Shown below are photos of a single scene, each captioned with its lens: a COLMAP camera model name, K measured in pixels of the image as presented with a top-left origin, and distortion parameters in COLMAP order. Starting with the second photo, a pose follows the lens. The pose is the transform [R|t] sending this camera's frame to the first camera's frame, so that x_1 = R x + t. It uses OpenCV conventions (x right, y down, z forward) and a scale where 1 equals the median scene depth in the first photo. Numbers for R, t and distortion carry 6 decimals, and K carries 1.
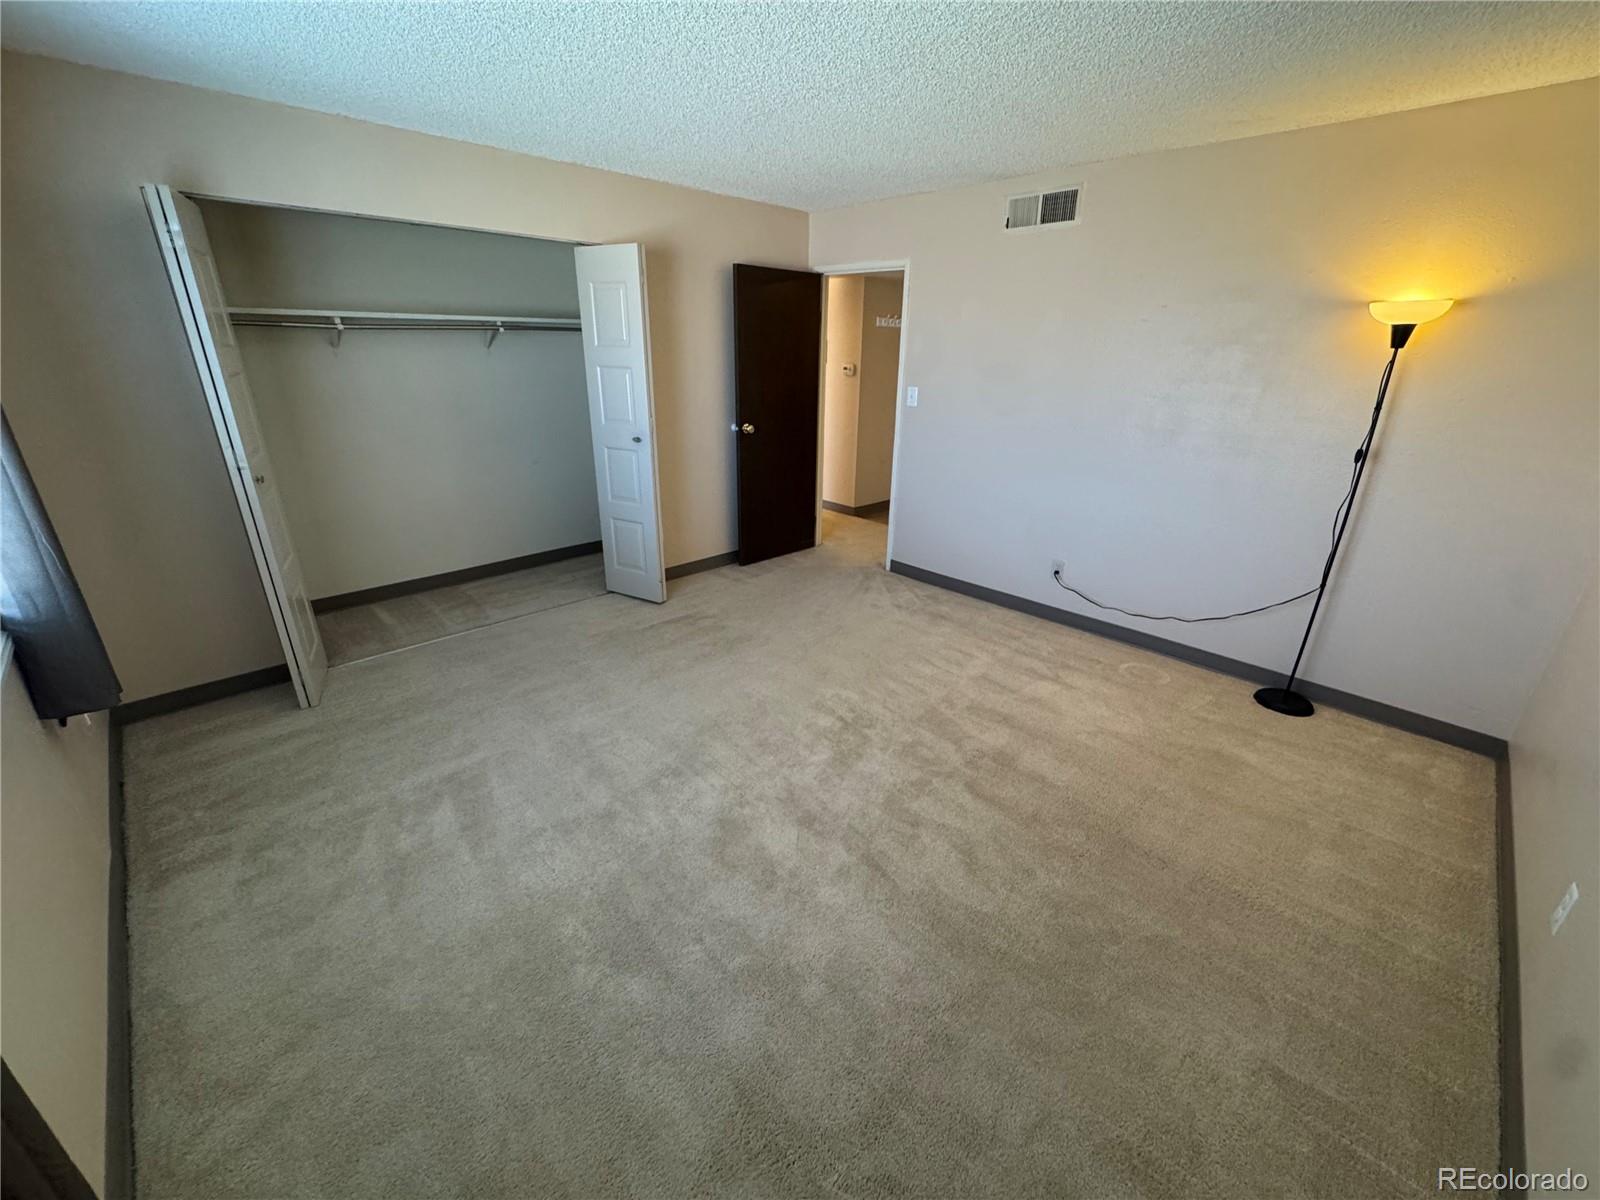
lens RADIAL K [[641.3, 0, 801.3], [0, 641.3, 595.8], [0, 0, 1]] dist [-0.002440, -0.000649]
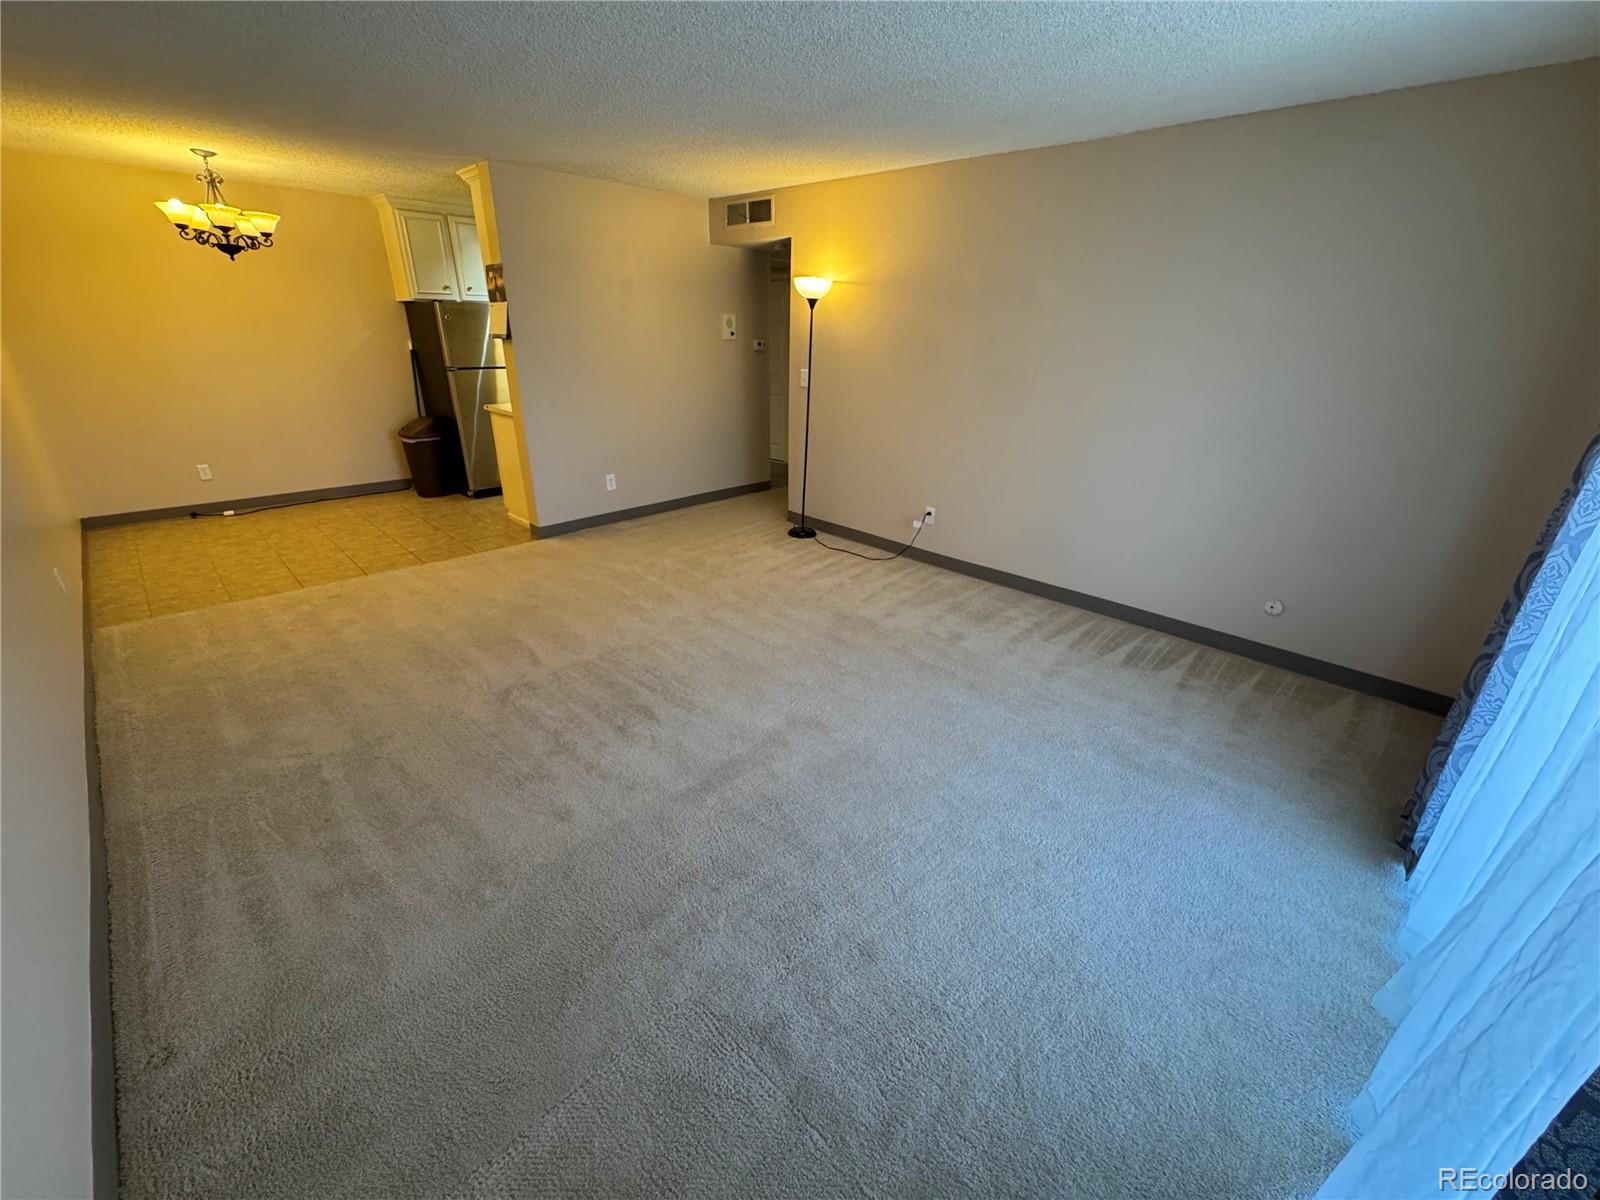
lens RADIAL K [[641.3, 0, 796.7], [0, 641.3, 597.8], [0, 0, 1]] dist [-0.002440, -0.000649]
pose [[0.999734, -0.011277, 0.020136, 0.493222], [0.010449, 0.999116, 0.040725, 0.188767], [-0.020578, -0.040504, 0.998967, -0.457916]]
